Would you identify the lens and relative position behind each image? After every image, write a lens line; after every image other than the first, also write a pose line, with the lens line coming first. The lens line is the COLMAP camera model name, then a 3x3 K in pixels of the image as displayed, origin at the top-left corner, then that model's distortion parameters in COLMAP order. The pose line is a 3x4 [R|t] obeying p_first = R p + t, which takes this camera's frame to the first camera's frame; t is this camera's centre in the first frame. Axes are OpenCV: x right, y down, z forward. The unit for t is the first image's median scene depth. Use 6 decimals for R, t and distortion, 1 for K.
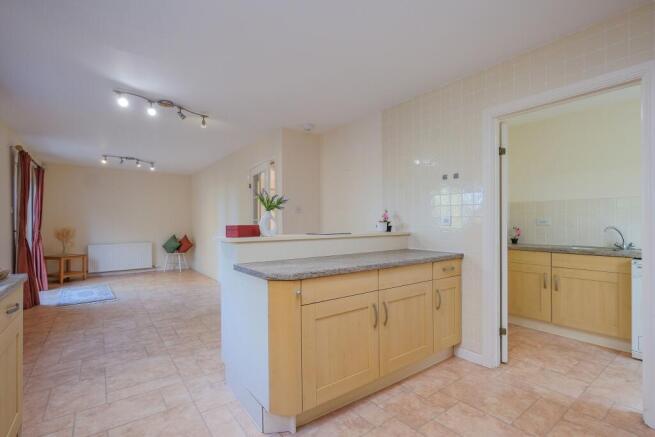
lens RADIAL K [[304.4, 0, 328.8], [0, 304.4, 218.2], [0, 0, 1]] dist [0.000375, -0.000401]
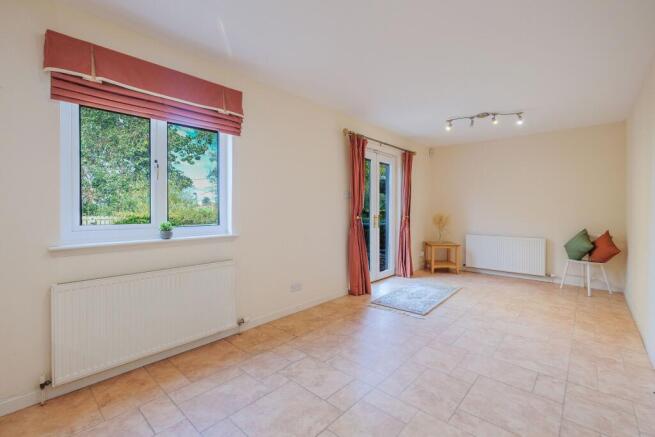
lens RADIAL K [[287.2, 0, 340.4], [0, 287.2, 212.1], [0, 0, 1]] dist [-0.004047, -0.000041]
pose [[0.207062, 0.009726, -0.978280, -0.070302], [0.007149, 0.999909, 0.011454, 0.013011], [0.978302, -0.009365, 0.206973, 0.489393]]
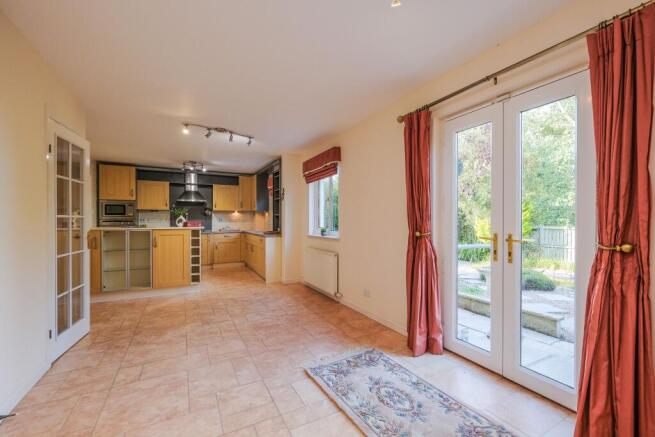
lens RADIAL K [[302.9, 0, 365.4], [0, 302.9, 219.1], [0, 0, 1]] dist [0.001343, 0.000000]
pose [[-0.994435, 0.001166, 0.105344, -0.825712], [0.000265, 0.999963, -0.008571, 0.013019], [-0.105350, -0.008496, -0.994399, 1.299683]]
